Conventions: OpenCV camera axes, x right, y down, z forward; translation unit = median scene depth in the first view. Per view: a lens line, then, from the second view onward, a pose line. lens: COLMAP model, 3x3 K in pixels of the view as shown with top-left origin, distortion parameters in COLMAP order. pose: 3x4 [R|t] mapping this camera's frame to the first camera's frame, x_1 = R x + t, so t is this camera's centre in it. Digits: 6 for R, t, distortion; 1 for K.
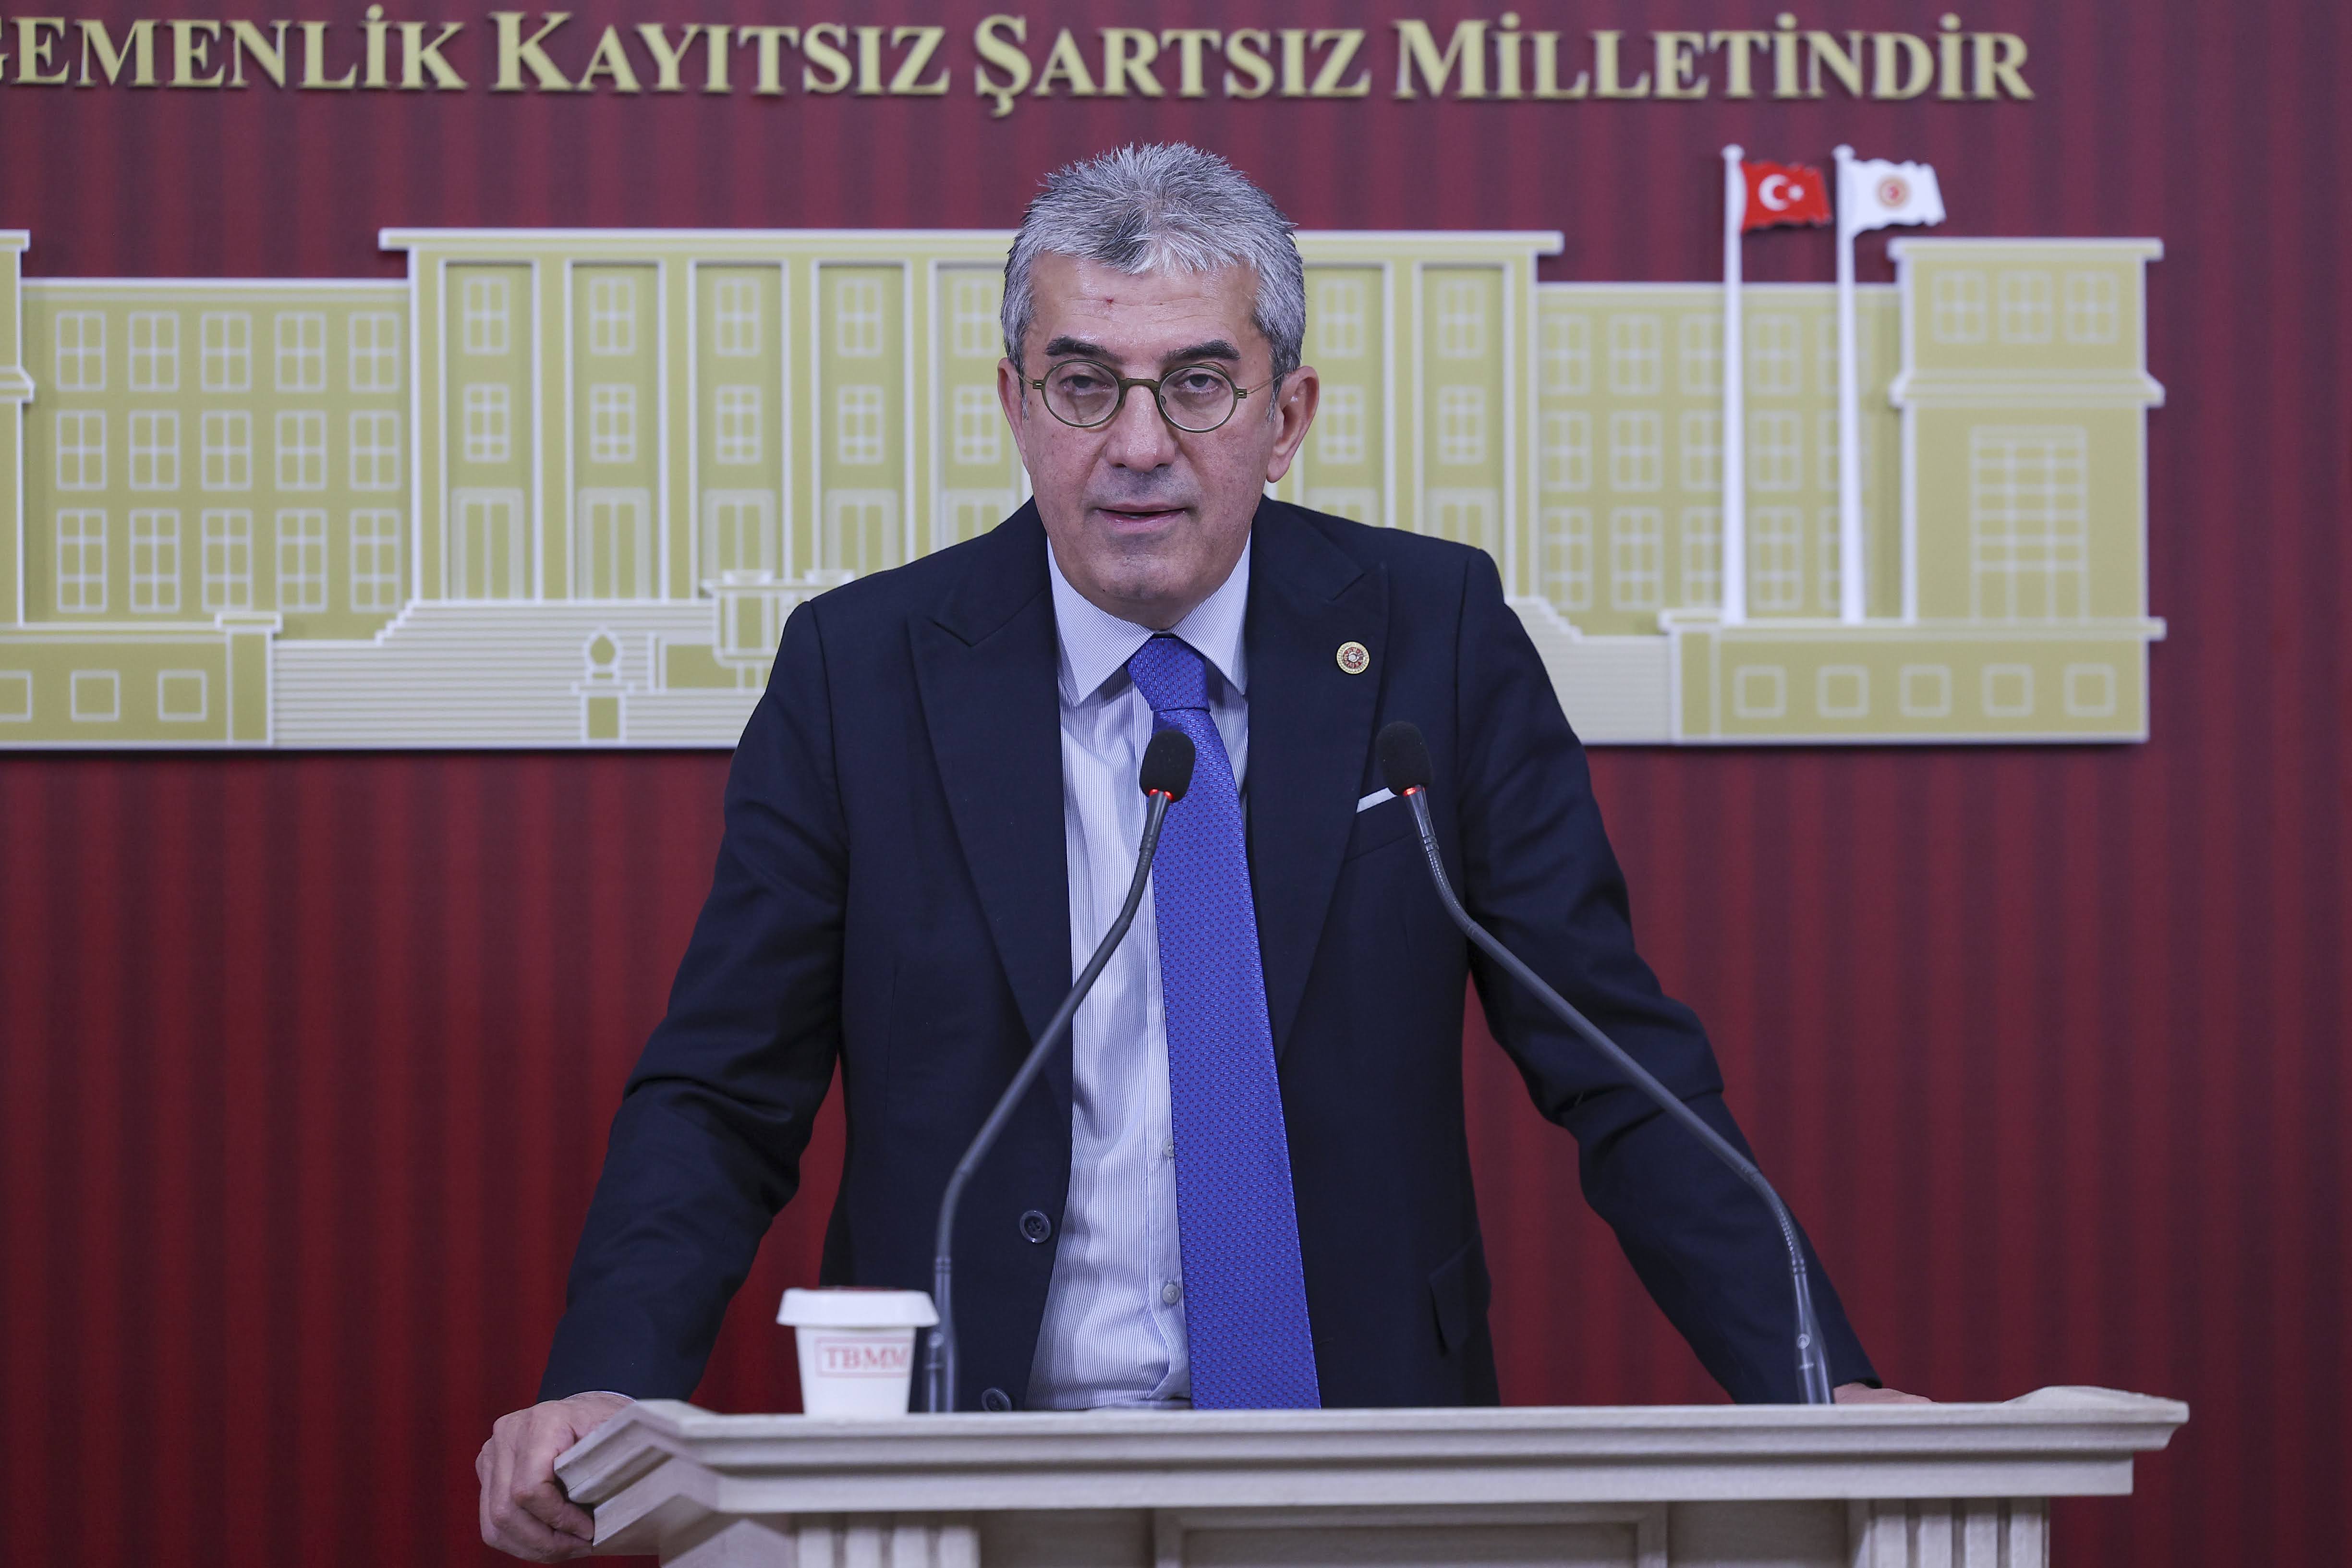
lens RADIAL K [[9792.7, 0, 1108.9], [0, 9792.7, 821.3], [0, 0, 1]] dist [0.004596, 0.000000]
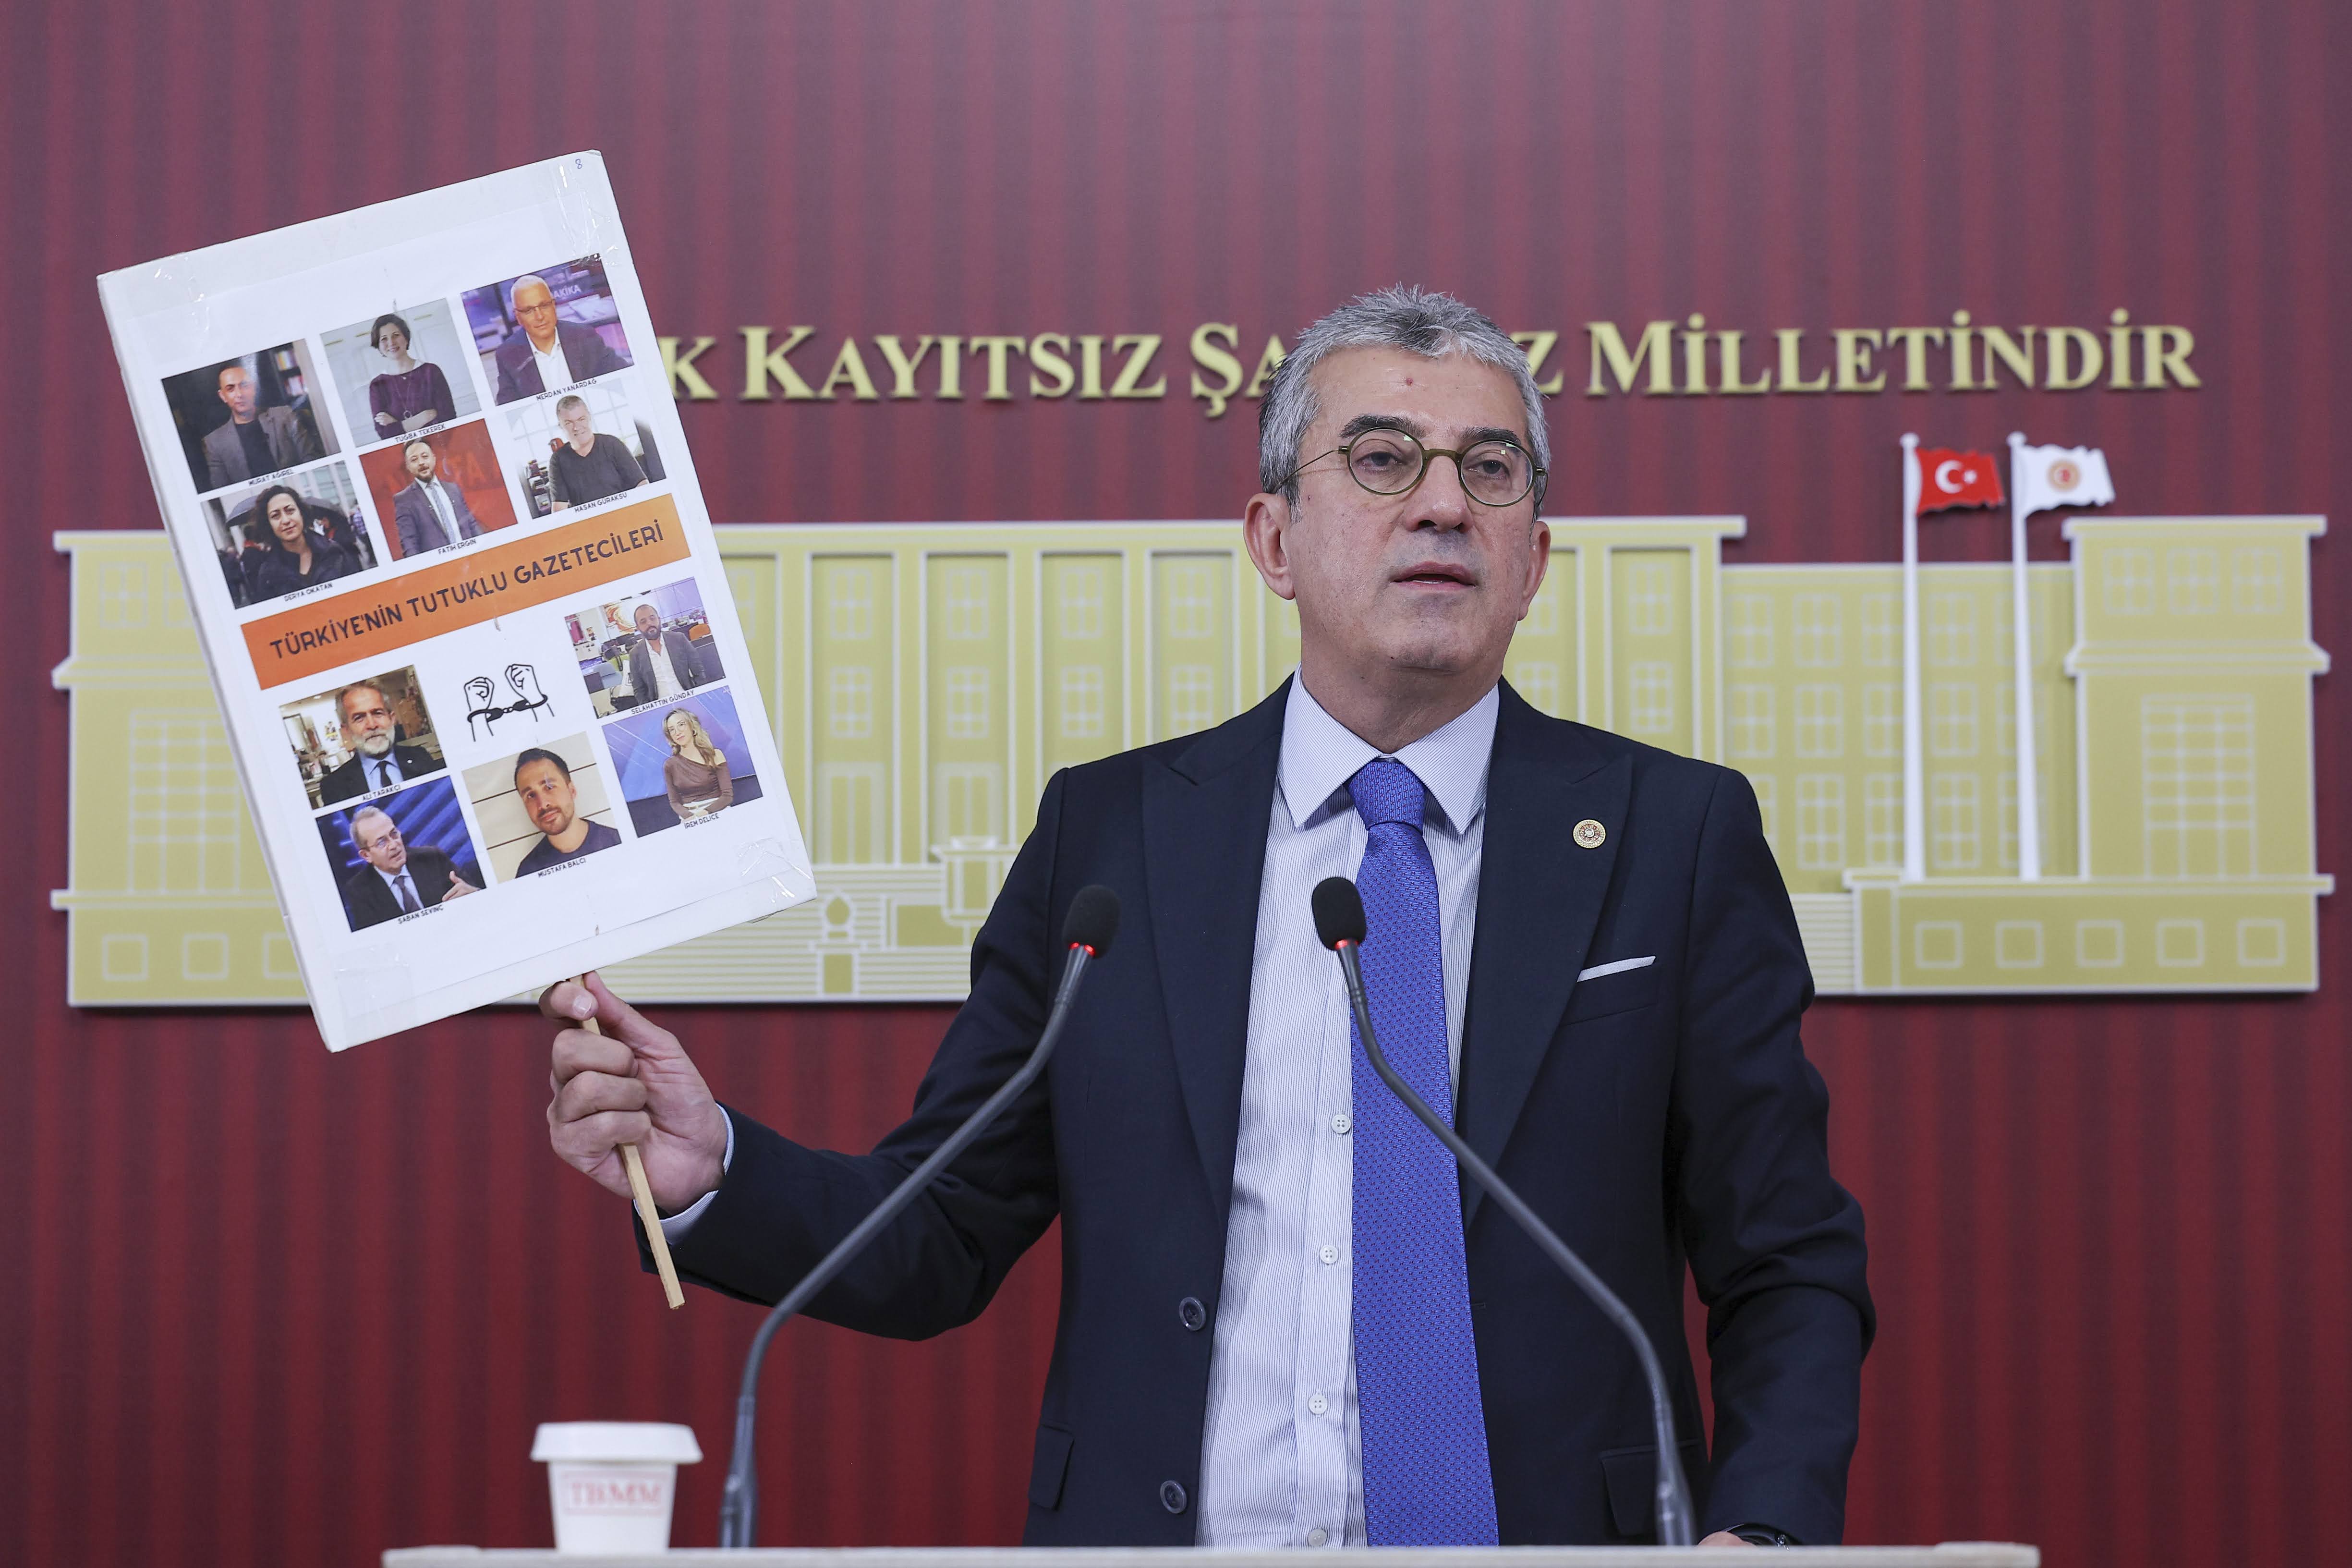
lens RADIAL K [[6693.8, 0, 1152.2], [0, 6693.8, 847.5], [0, 0, 1]] dist [0.018131, 0.000000]
pose [[0.987010, -0.014189, -0.160030, 0.098550], [0.001770, 0.996992, -0.077478, 0.032085], [0.160648, 0.076188, 0.984067, 0.275429]]
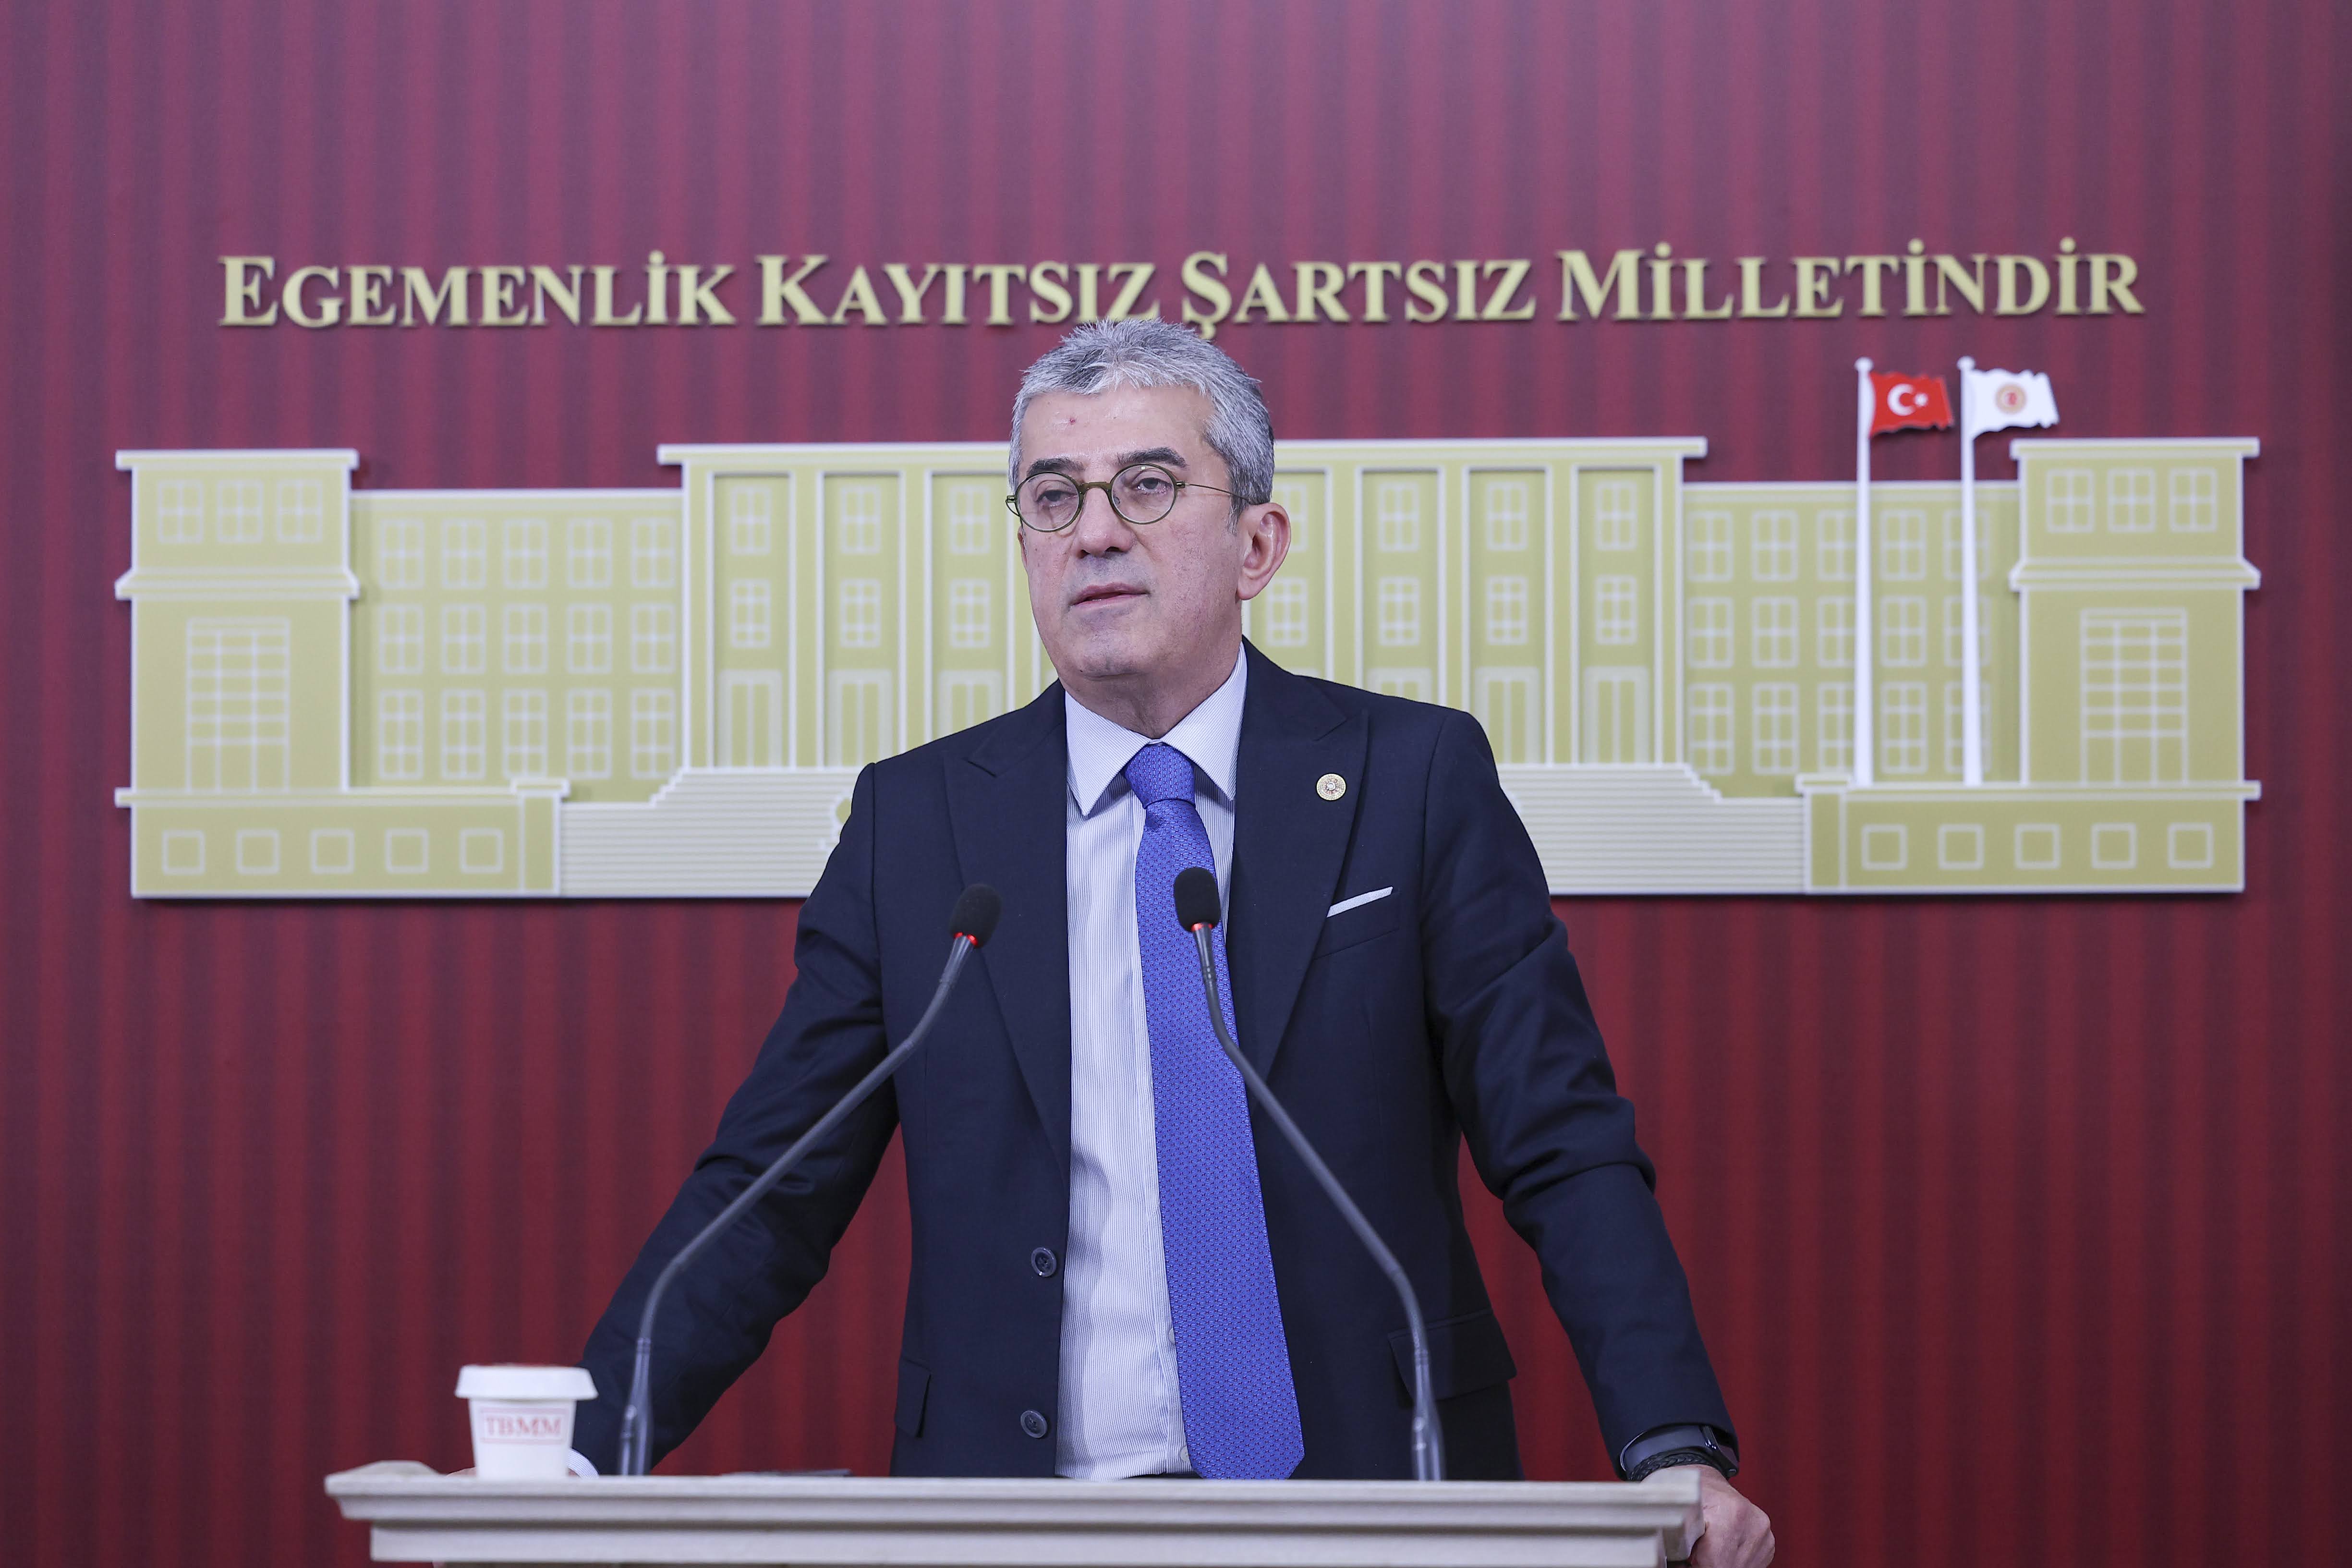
lens RADIAL K [[8527.6, 0, 1172.9], [0, 8527.6, 790.2], [0, 0, 1]] dist [-0.024917, 0.000000]
pose [[0.974717, -0.001435, -0.223440, 0.204719], [-0.002850, 0.999818, -0.018854, -0.001172], [0.223427, 0.019014, 0.974535, 0.035433]]
